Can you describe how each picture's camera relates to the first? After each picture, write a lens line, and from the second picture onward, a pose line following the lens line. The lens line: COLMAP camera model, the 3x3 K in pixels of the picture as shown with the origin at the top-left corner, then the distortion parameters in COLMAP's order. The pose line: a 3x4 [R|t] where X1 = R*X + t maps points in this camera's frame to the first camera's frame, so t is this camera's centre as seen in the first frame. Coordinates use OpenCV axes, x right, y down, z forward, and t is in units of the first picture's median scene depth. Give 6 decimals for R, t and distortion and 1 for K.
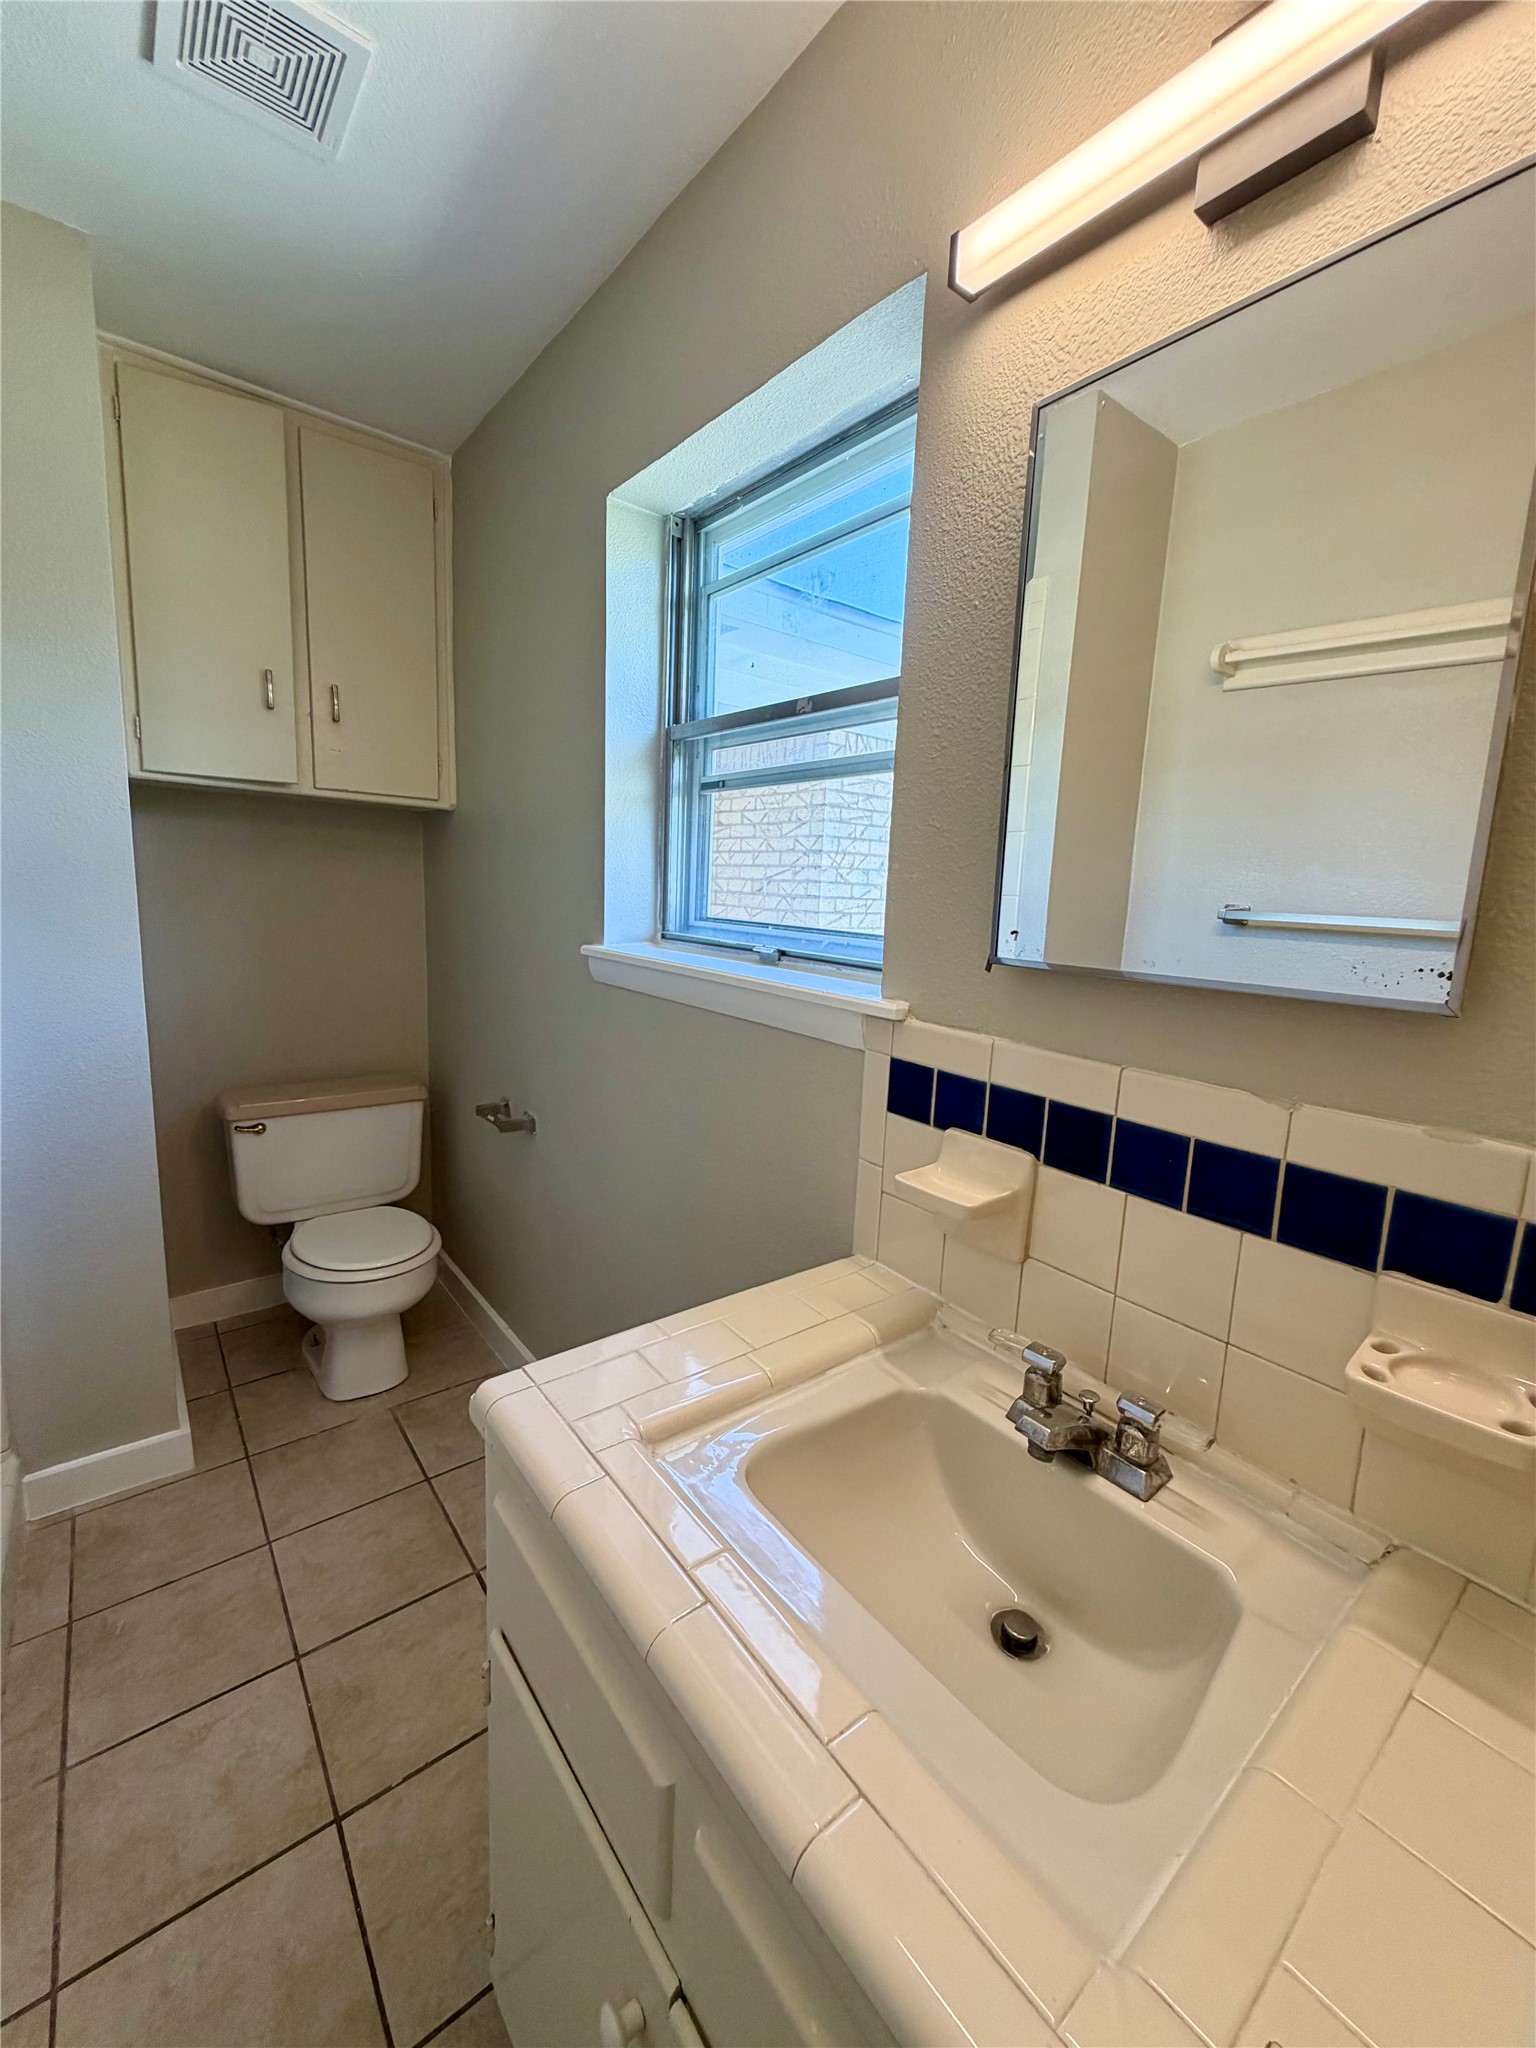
lens RADIAL K [[819.7, 0, 764.5], [0, 819.7, 1020.5], [0, 0, 1]] dist [-0.001471, -0.000164]
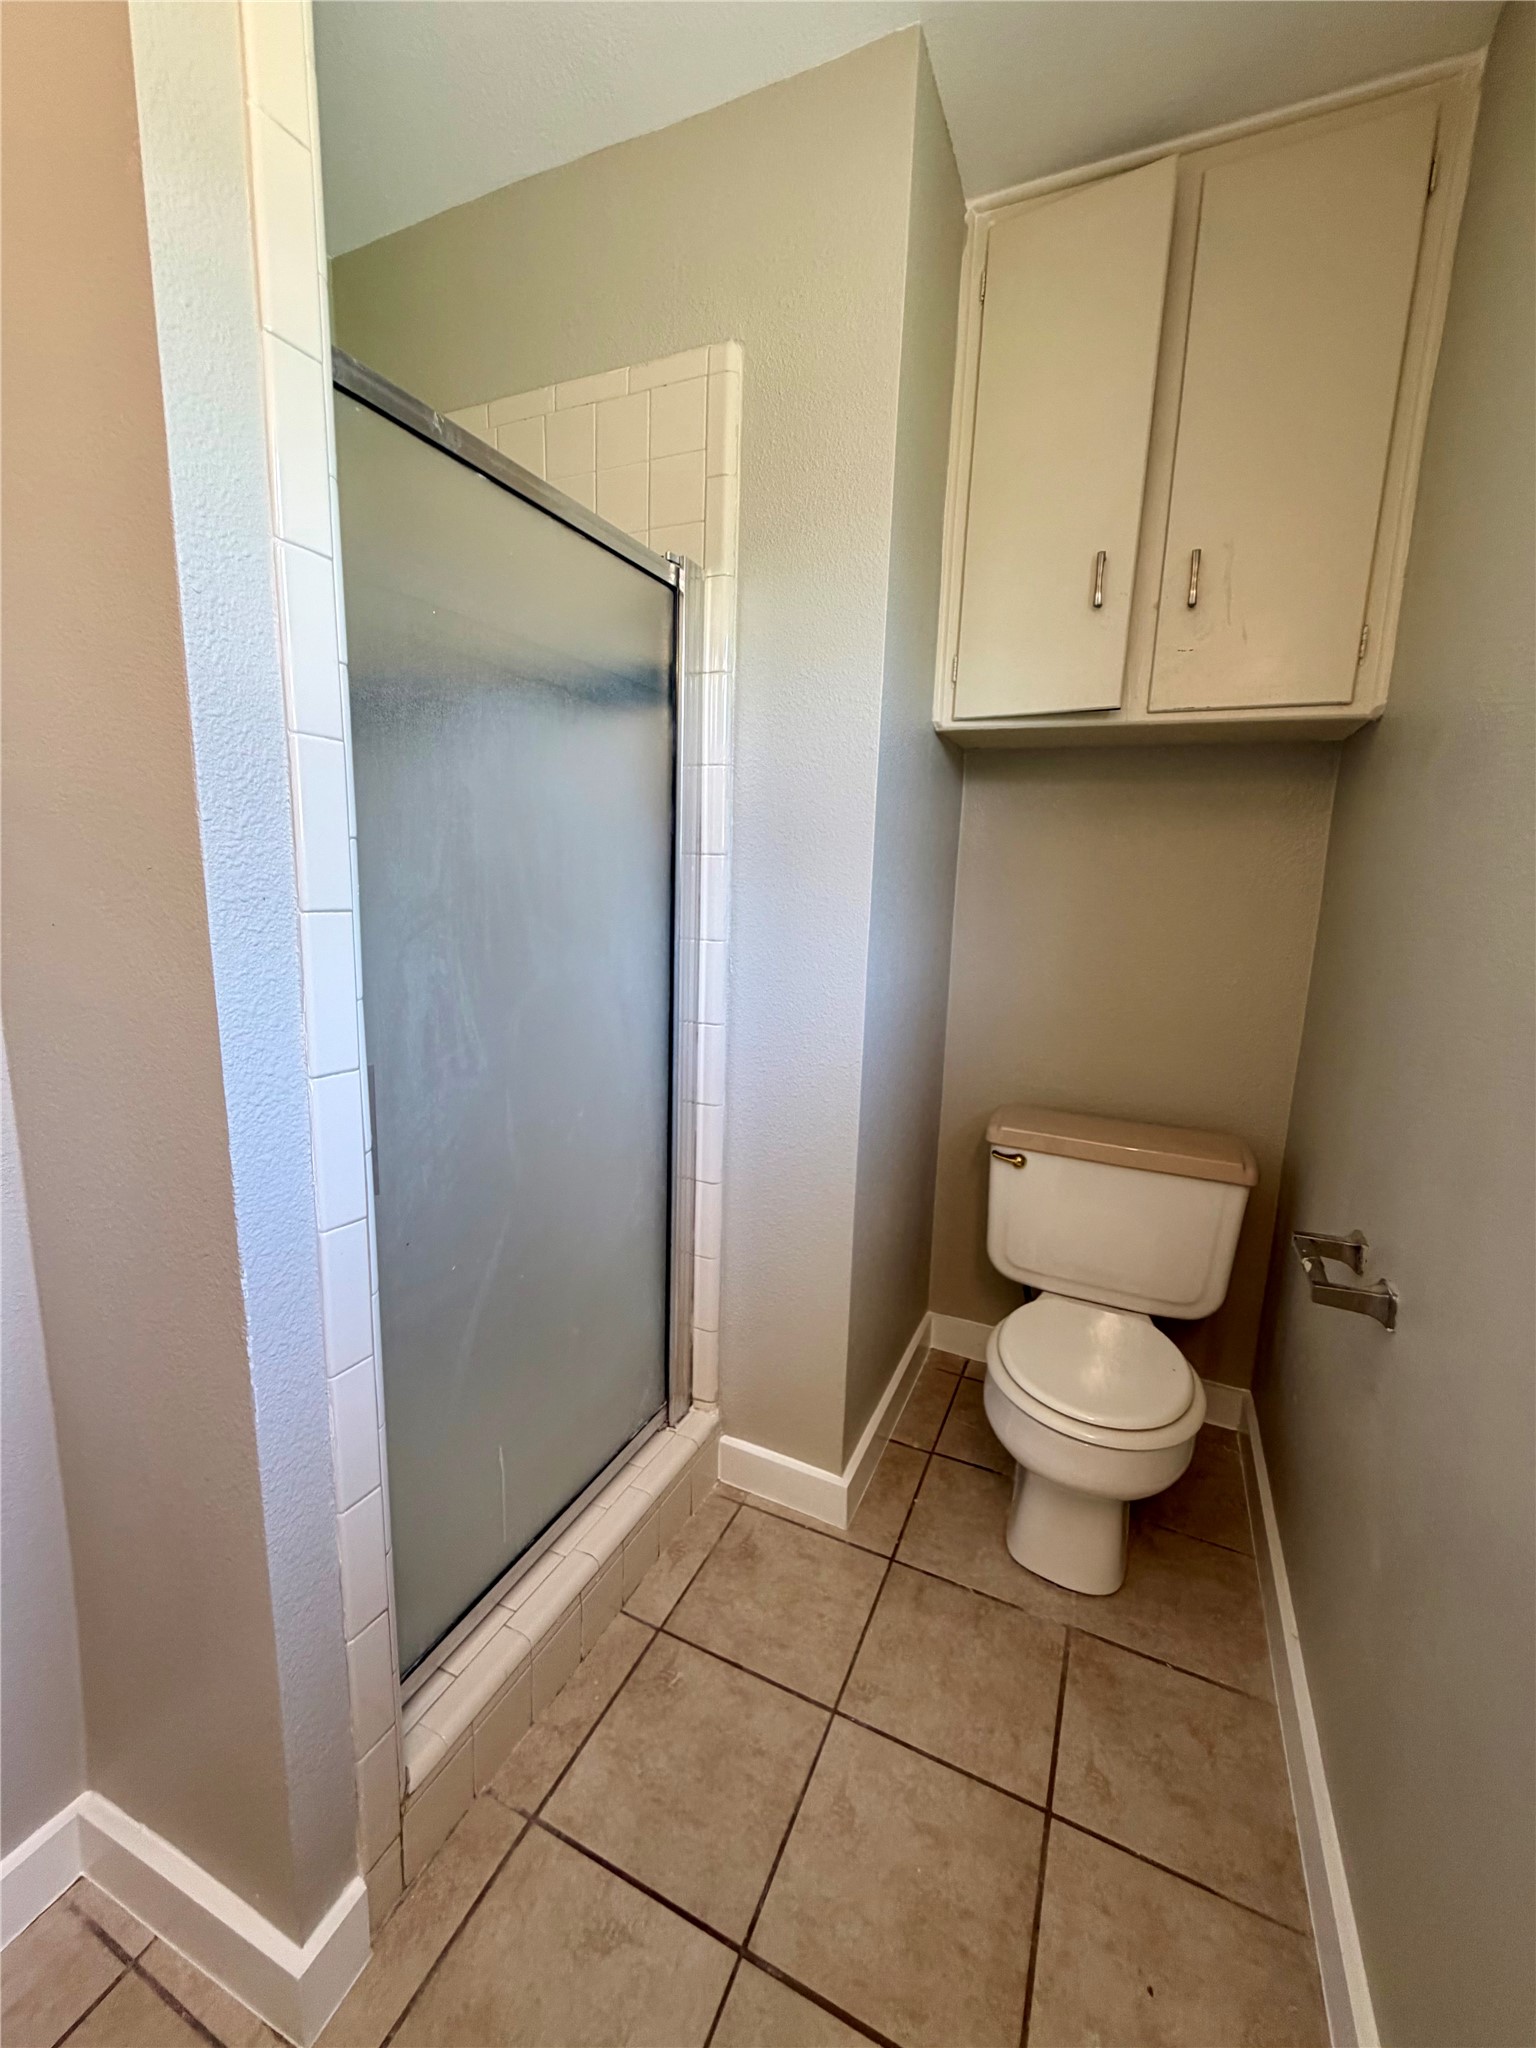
lens RADIAL K [[819.7, 0, 764.5], [0, 819.7, 1020.5], [0, 0, 1]] dist [-0.001471, -0.000164]
pose [[0.449004, 0.125057, -0.884735, -0.041810], [-0.154649, 0.986091, 0.060899, -0.013575], [0.880045, 0.109480, 0.462099, 0.420760]]
